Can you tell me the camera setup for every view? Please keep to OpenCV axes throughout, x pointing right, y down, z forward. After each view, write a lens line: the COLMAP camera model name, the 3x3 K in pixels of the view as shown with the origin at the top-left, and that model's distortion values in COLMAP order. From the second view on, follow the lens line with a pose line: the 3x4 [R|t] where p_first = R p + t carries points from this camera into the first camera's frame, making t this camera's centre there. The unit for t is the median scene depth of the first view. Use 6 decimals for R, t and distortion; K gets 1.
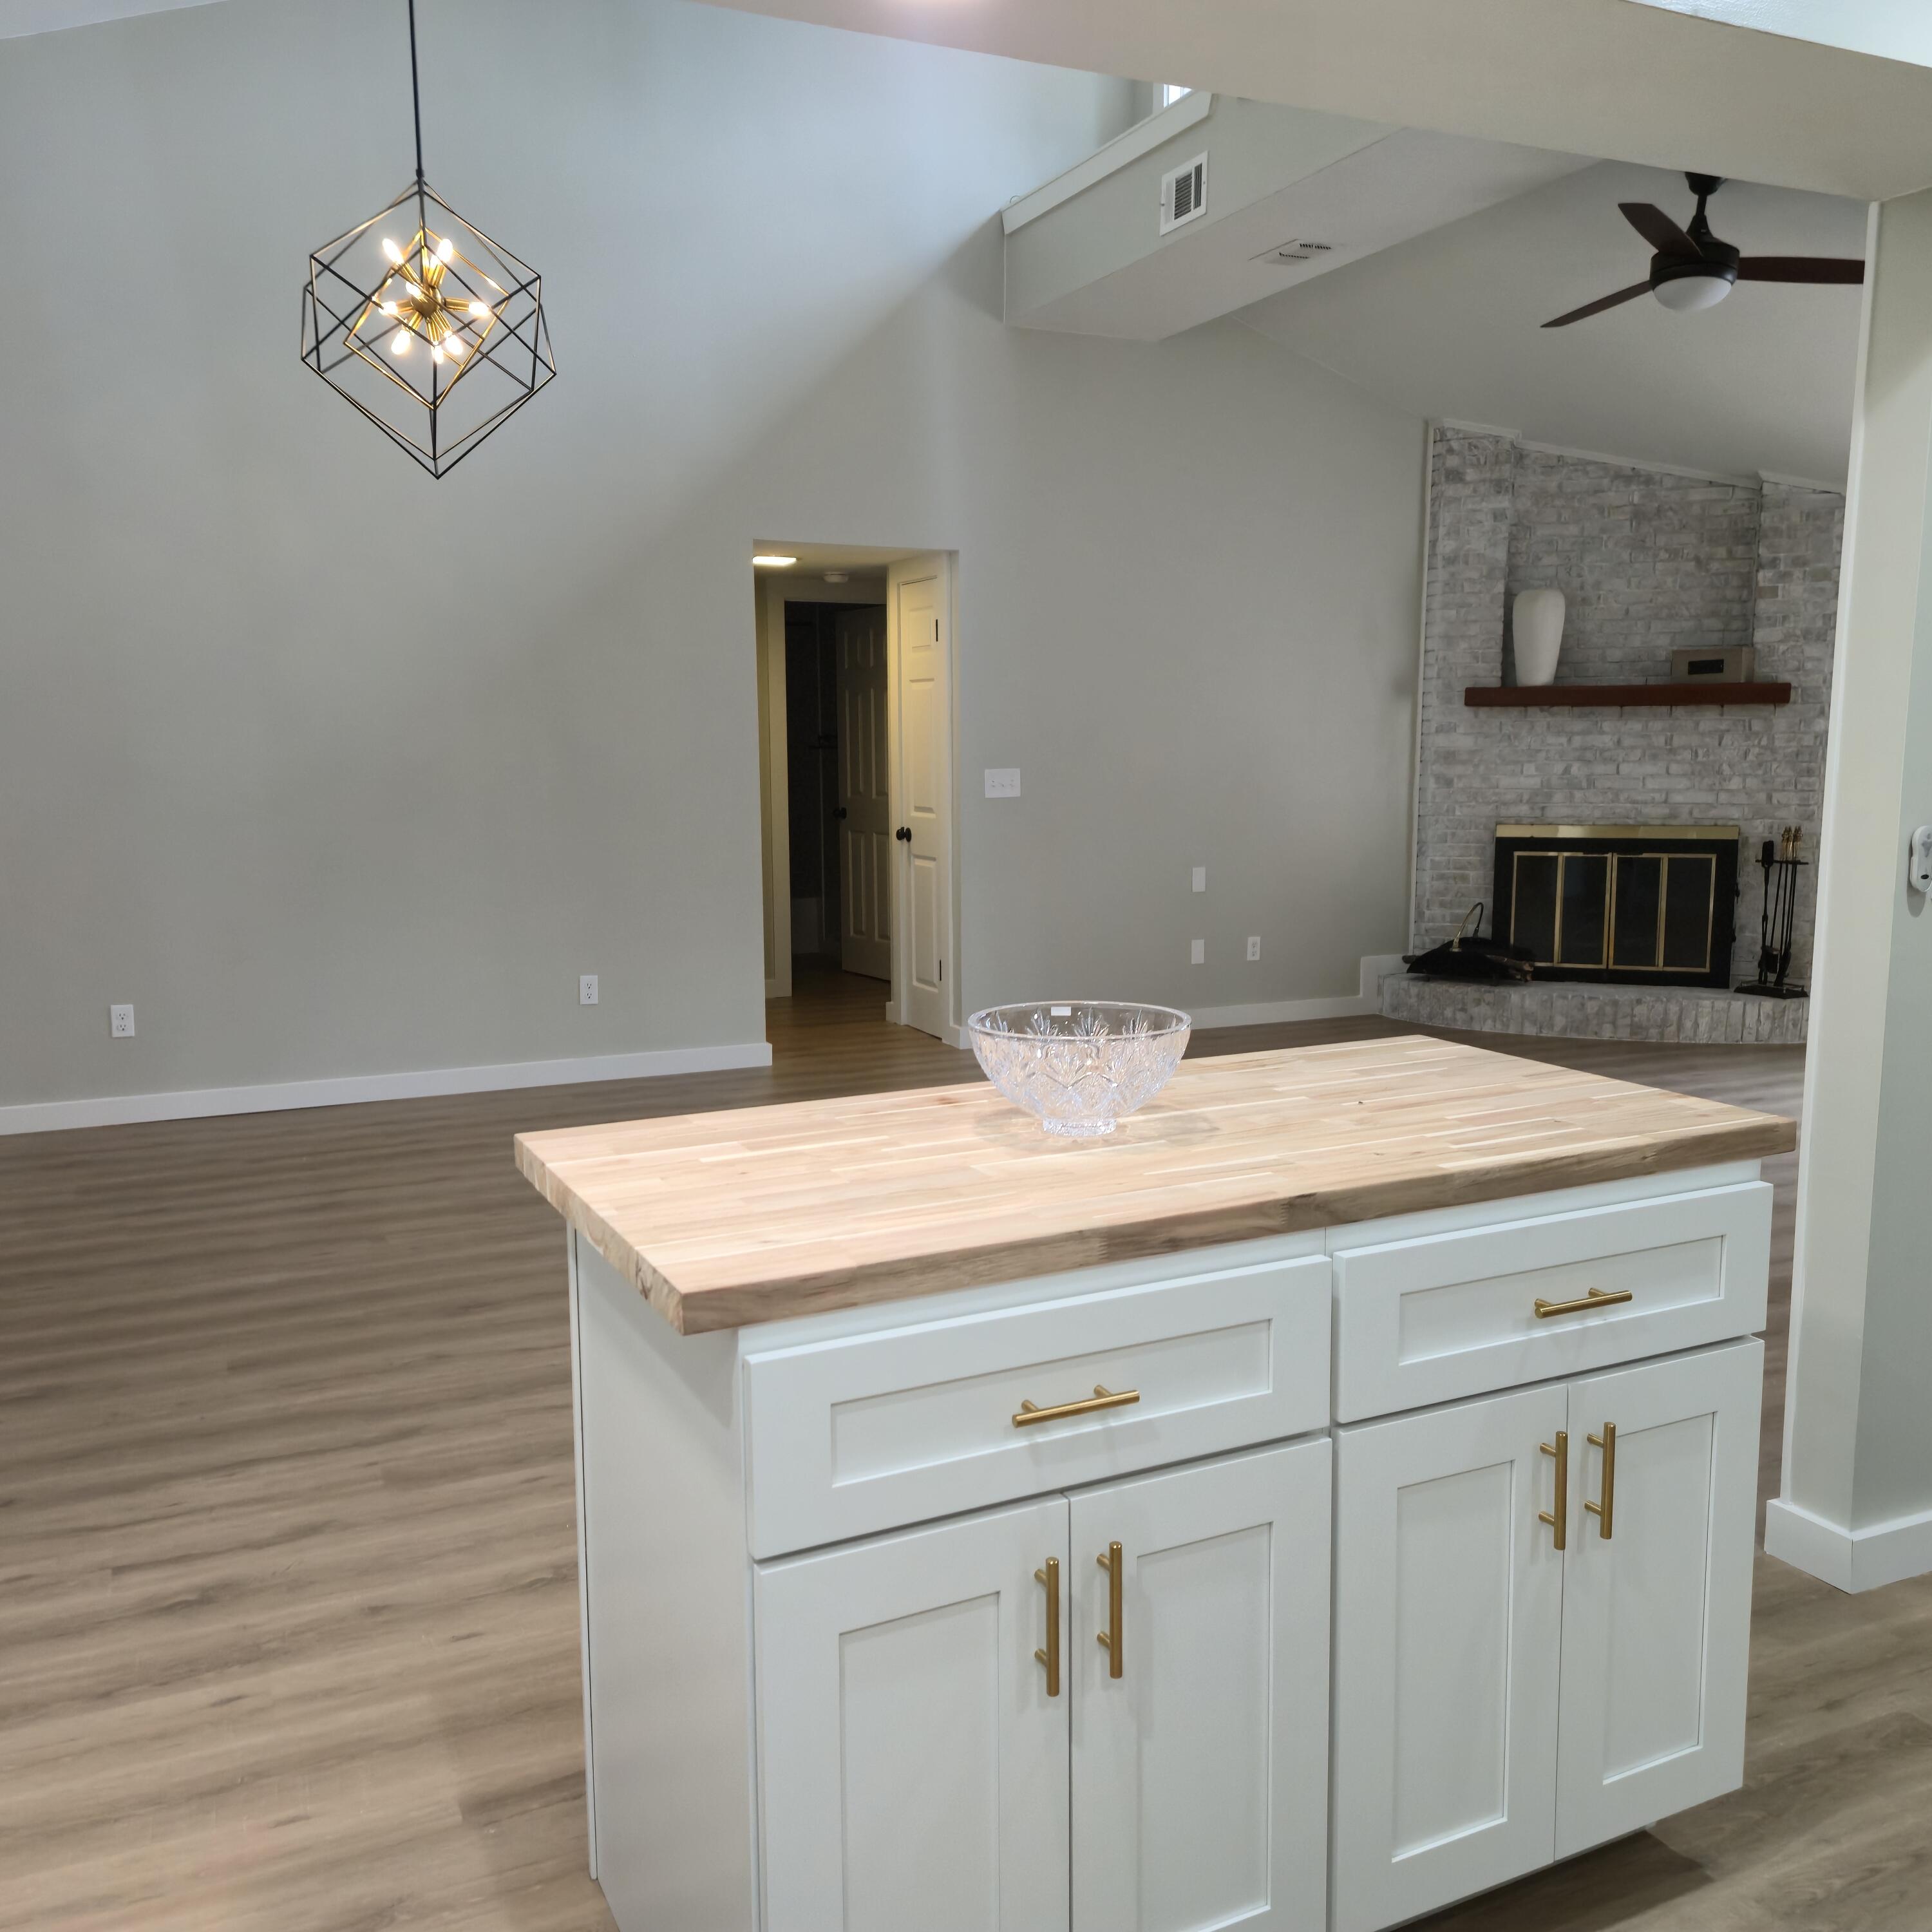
lens RADIAL K [[1724.2, 0, 972.4], [0, 1724.2, 981.7], [0, 0, 1]] dist [0.103696, -0.104526]
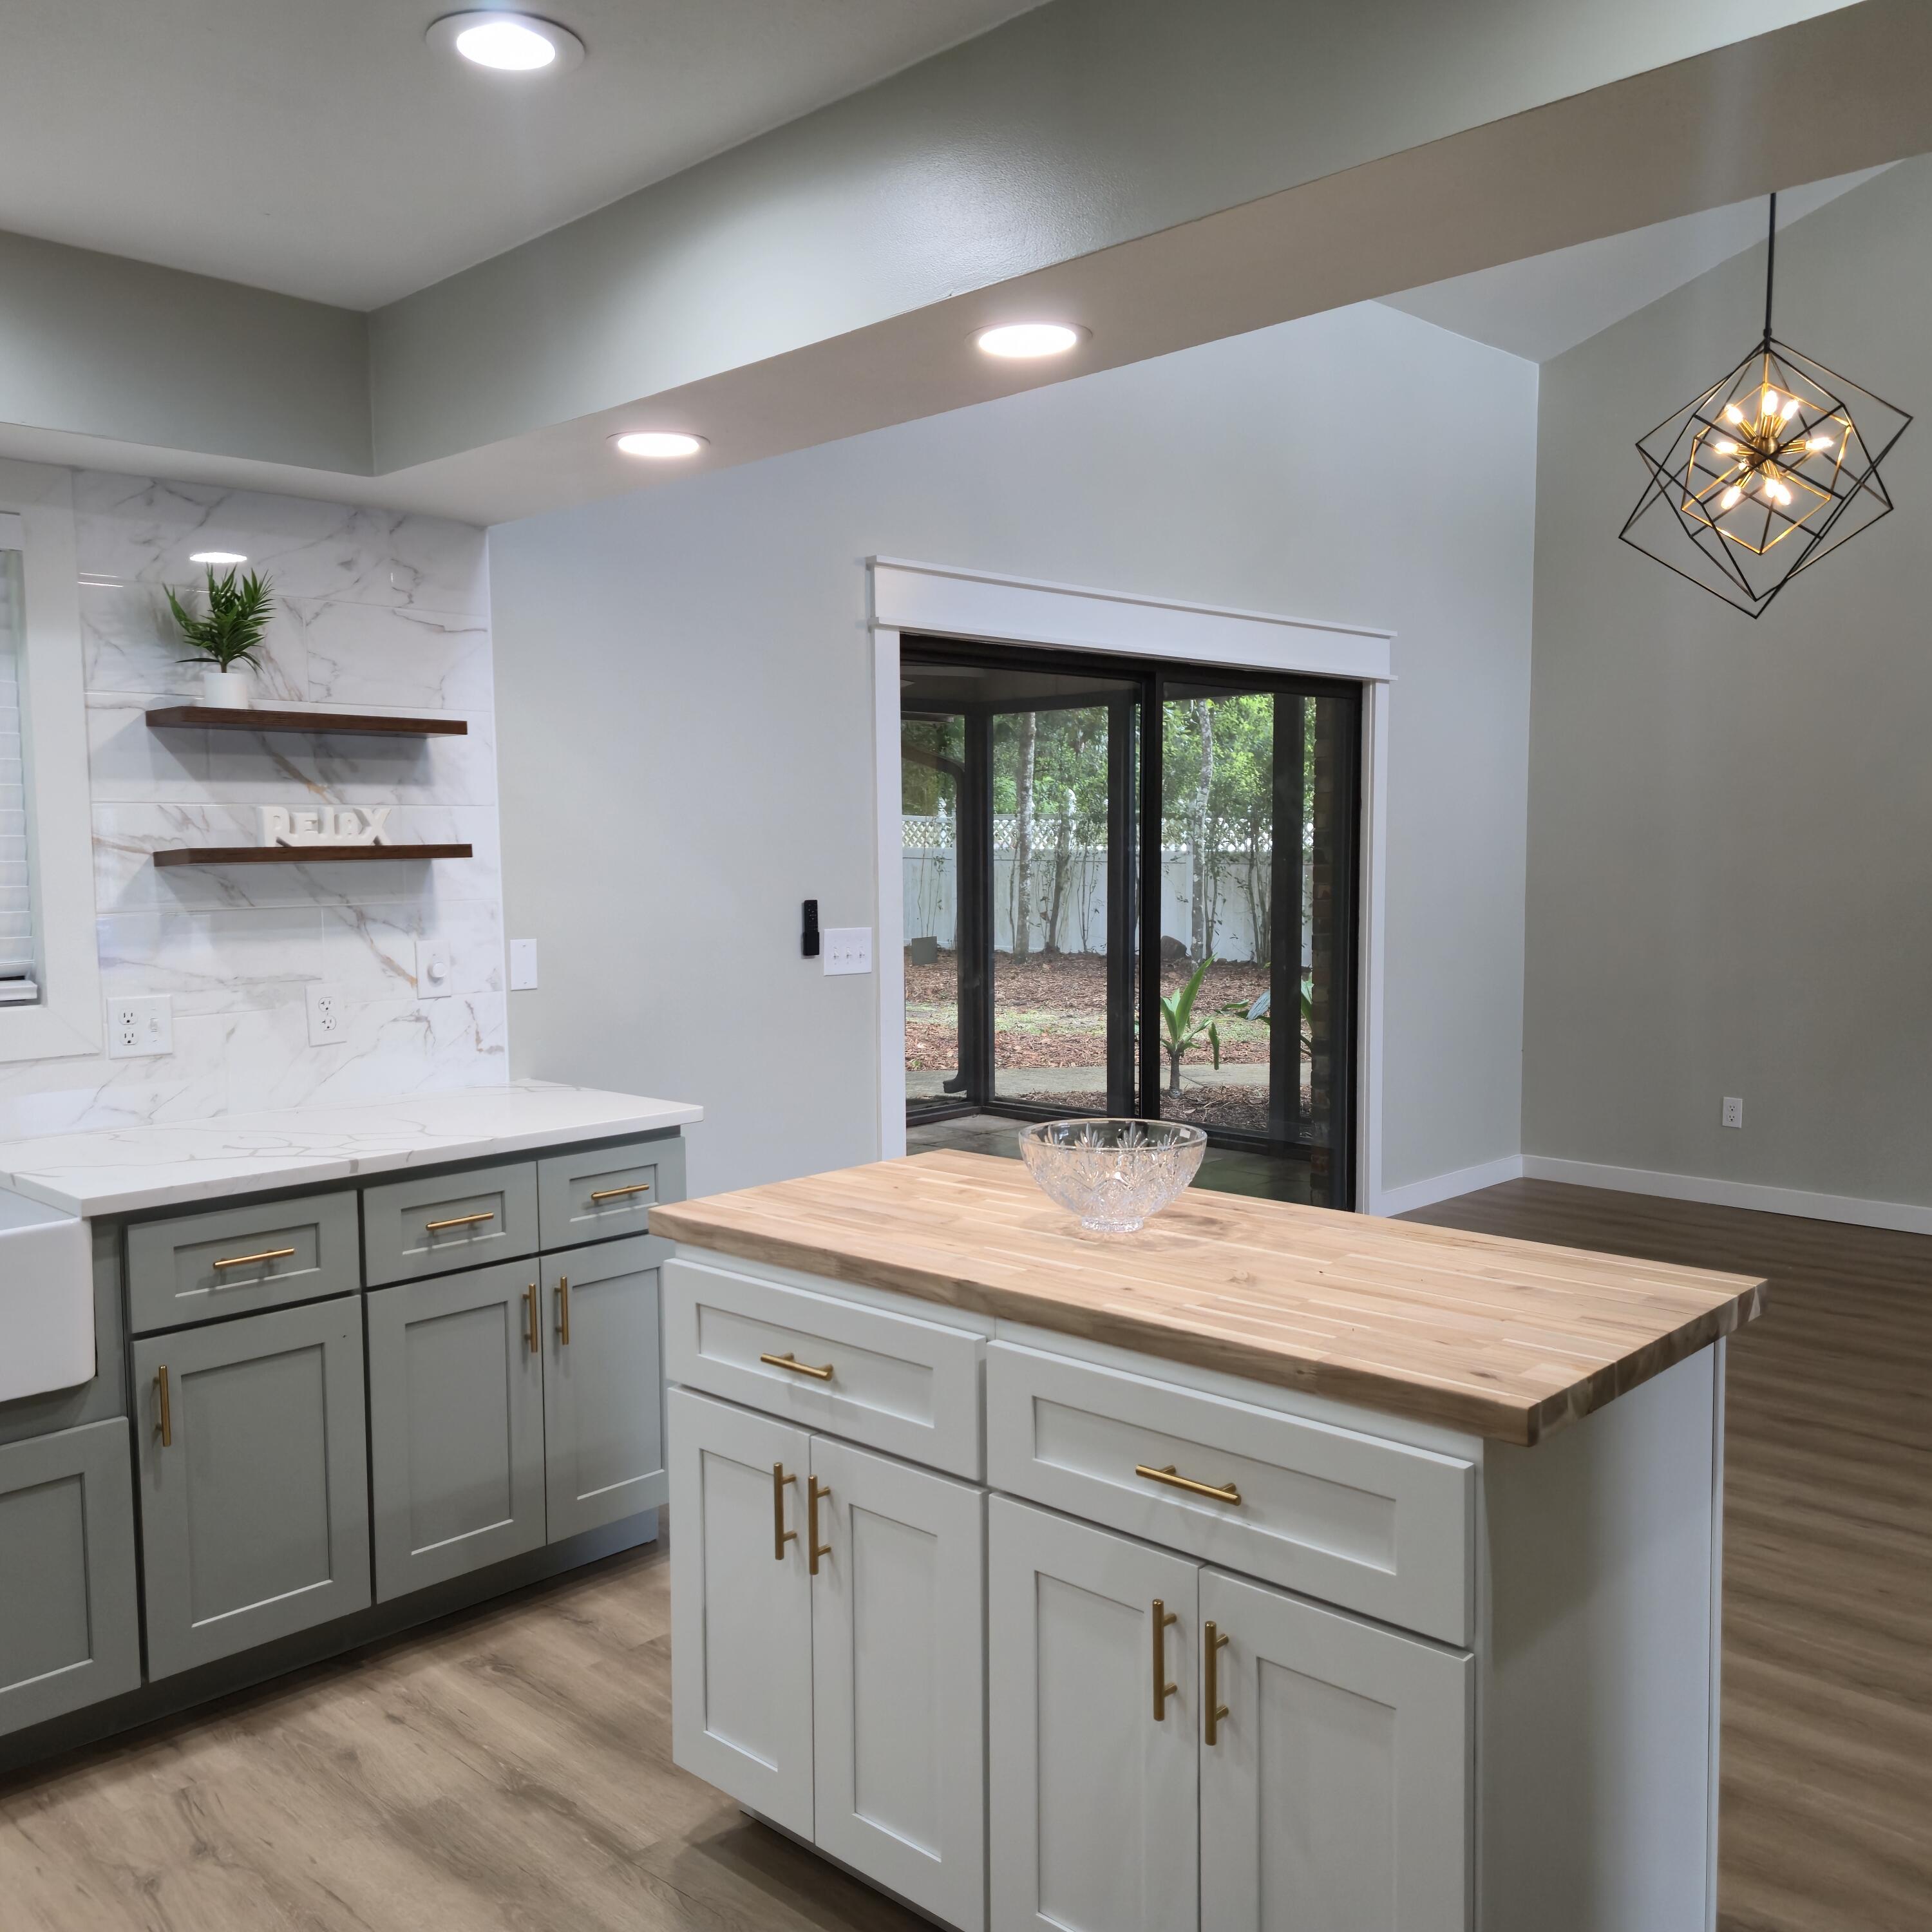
lens RADIAL K [[1724.2, 0, 931.1], [0, 1724.2, 988.4], [0, 0, 1]] dist [0.103696, -0.104526]
pose [[0.342860, 0.085194, -0.935515, 0.531704], [-0.129400, 0.990669, 0.042792, -0.053287], [0.930431, 0.106384, 0.350685, 0.211791]]
